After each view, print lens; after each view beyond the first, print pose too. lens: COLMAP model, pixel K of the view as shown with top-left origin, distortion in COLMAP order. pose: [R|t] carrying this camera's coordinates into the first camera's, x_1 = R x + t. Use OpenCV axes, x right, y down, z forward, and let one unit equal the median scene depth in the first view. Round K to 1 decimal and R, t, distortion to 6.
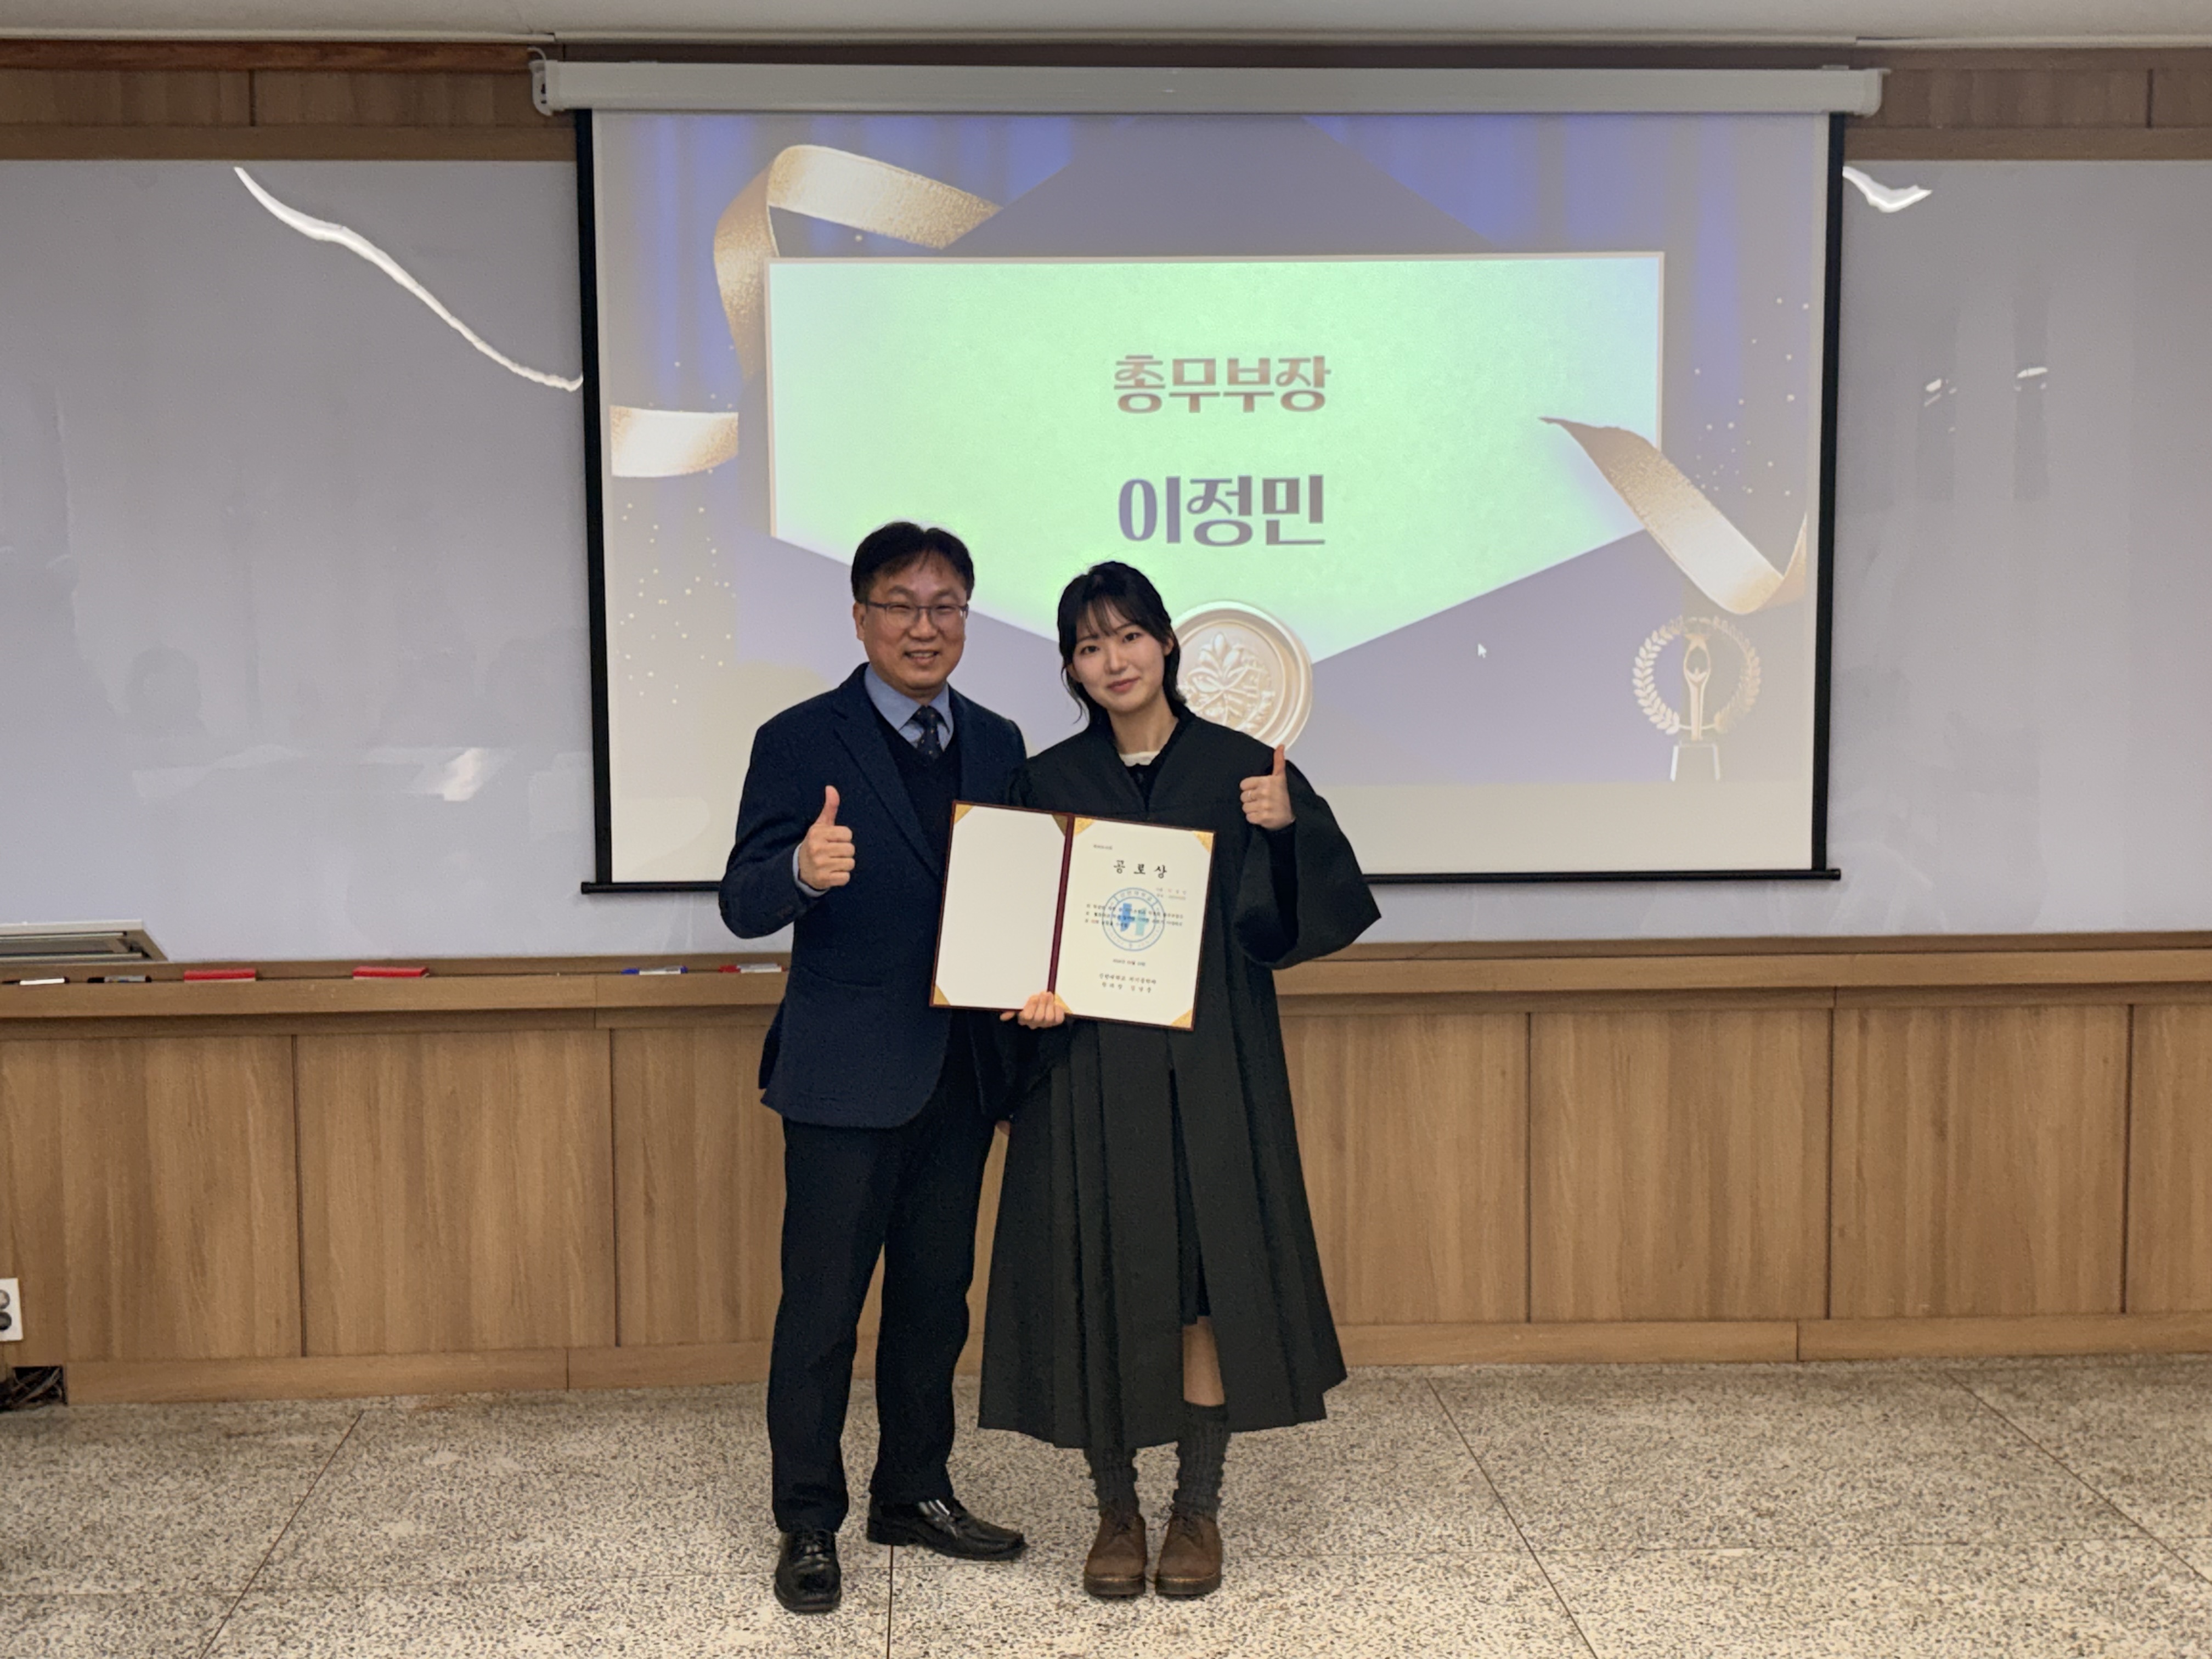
lens RADIAL K [[2784.9, 0, 1095.4], [0, 2784.9, 823.7], [0, 0, 1]] dist [0.253119, -0.873753]
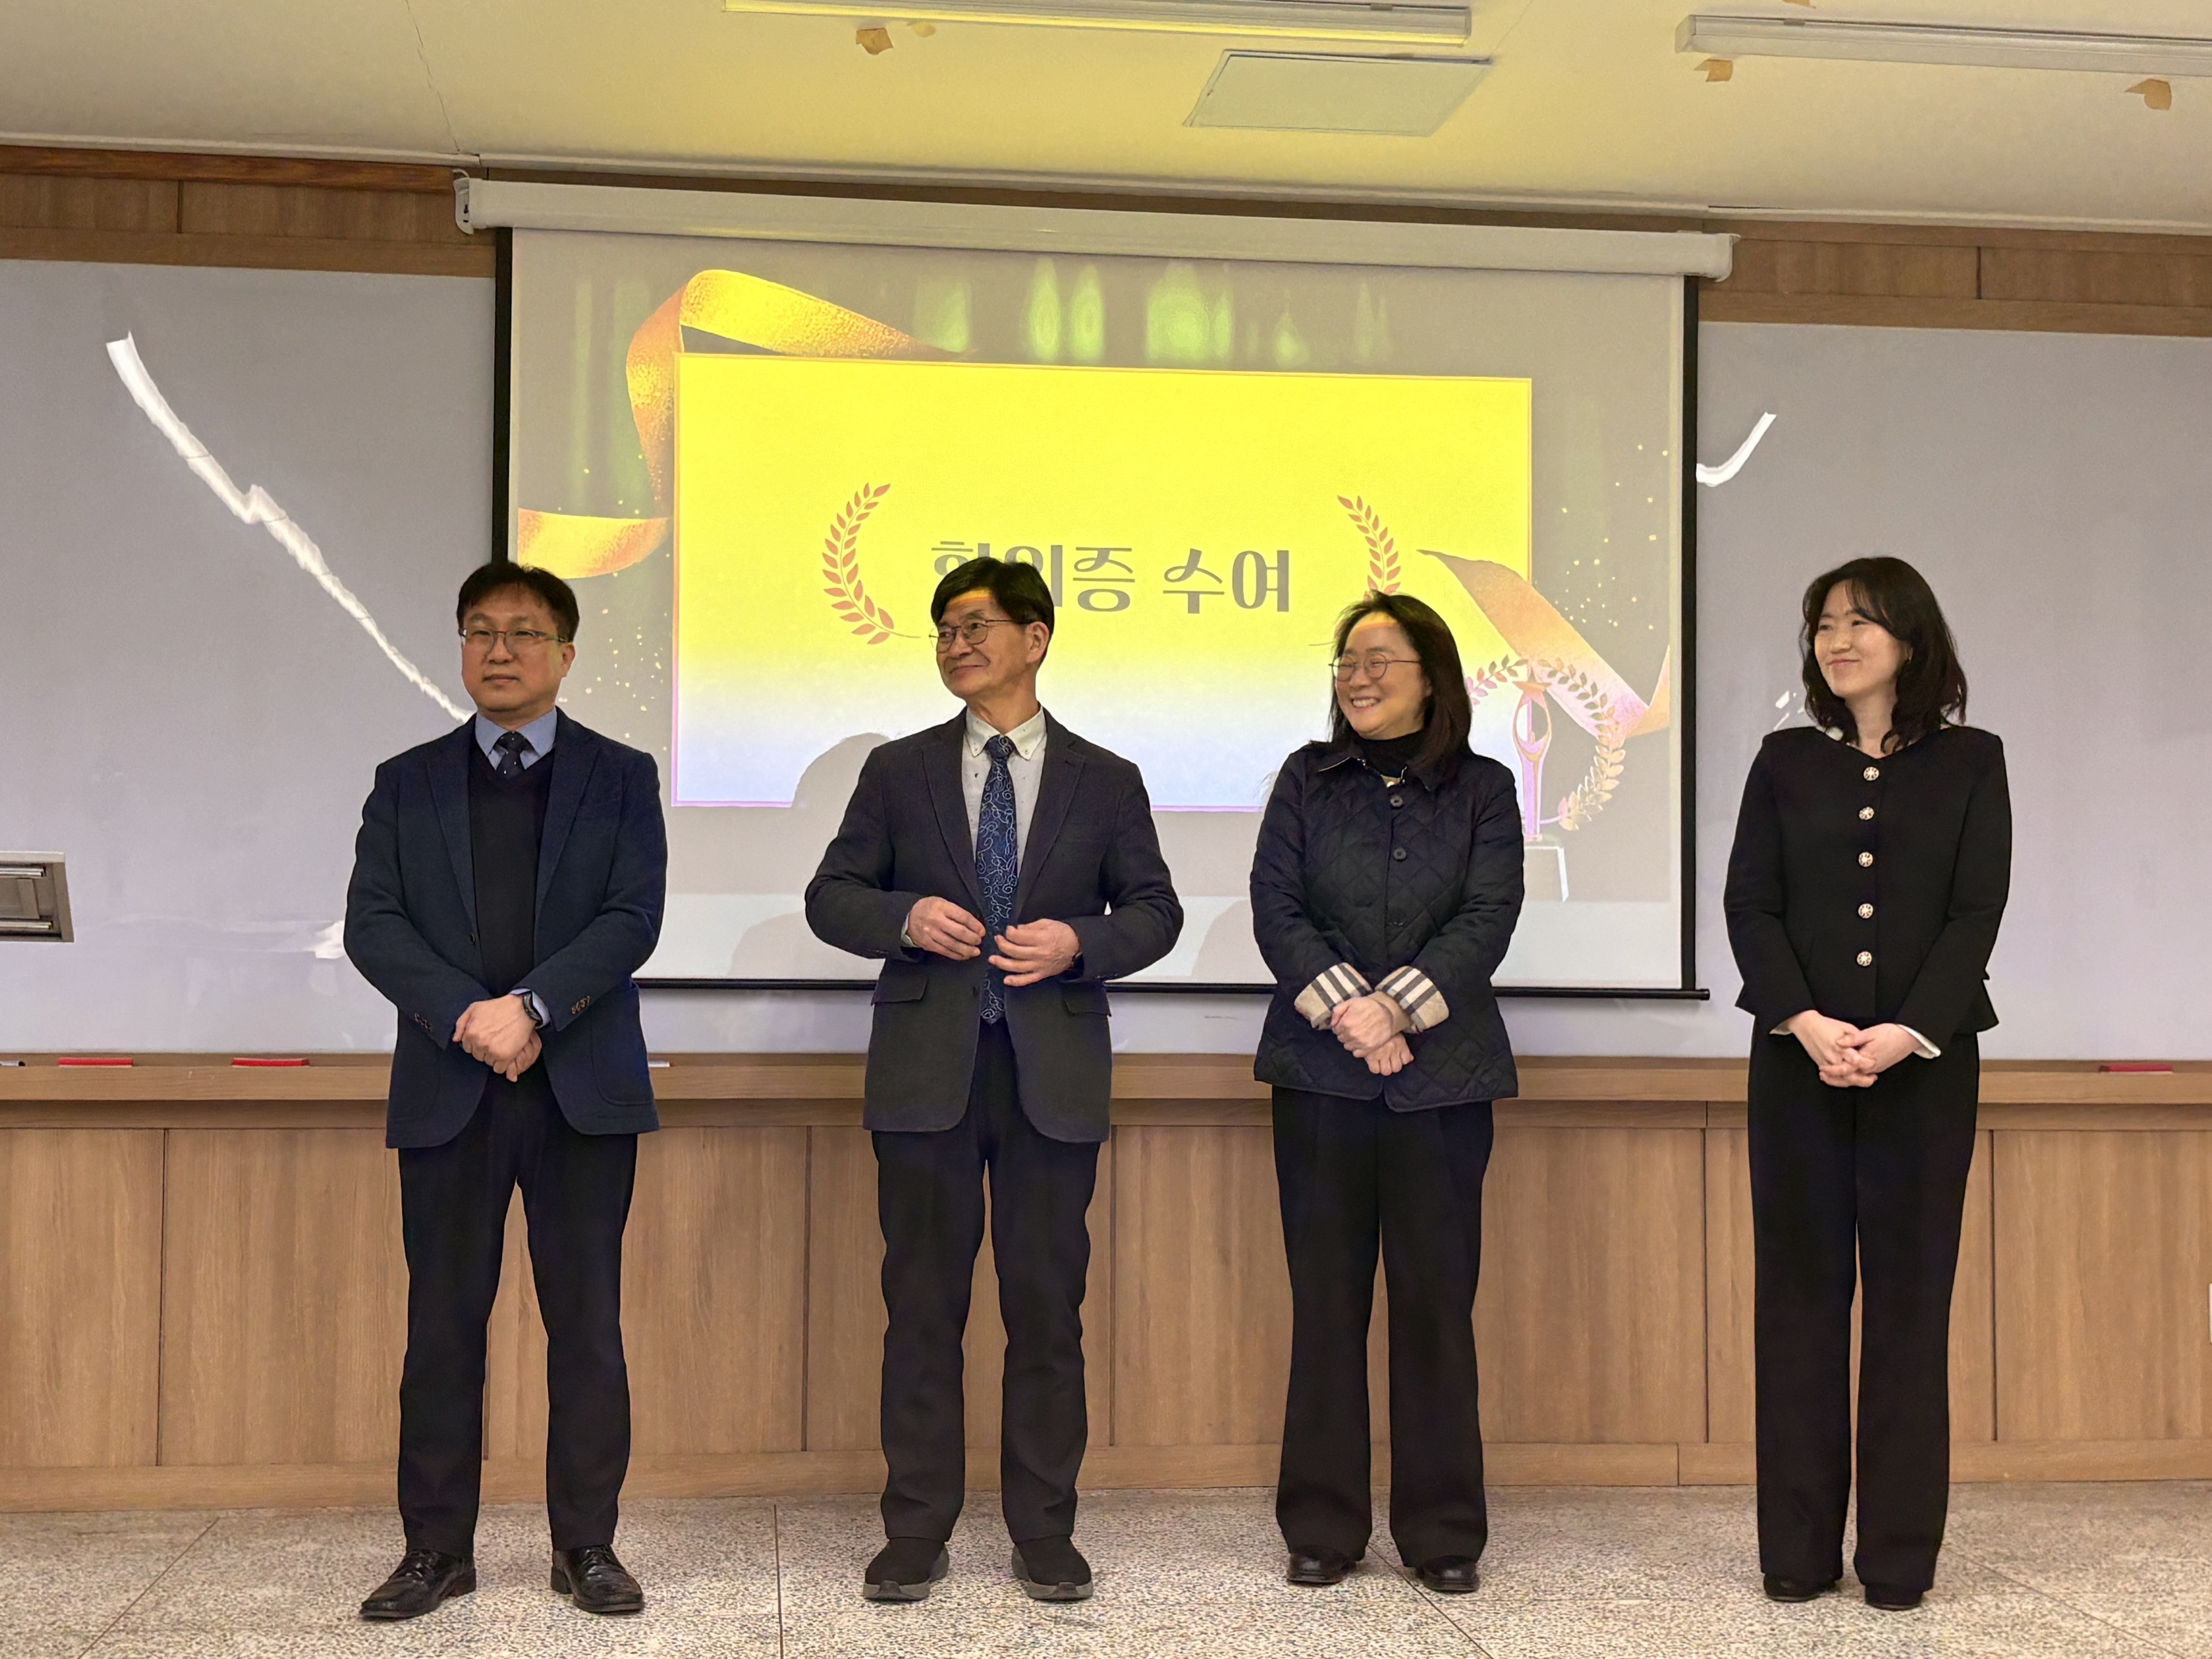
lens RADIAL K [[2802.7, 0, 1091.7], [0, 2802.7, 851.3], [0, 0, 1]] dist [0.215958, -0.664413]
pose [[0.998084, 0.017551, 0.059338, -0.023608], [-0.008873, 0.989616, -0.143464, 0.121702], [-0.061240, 0.142662, 0.987875, -0.011670]]
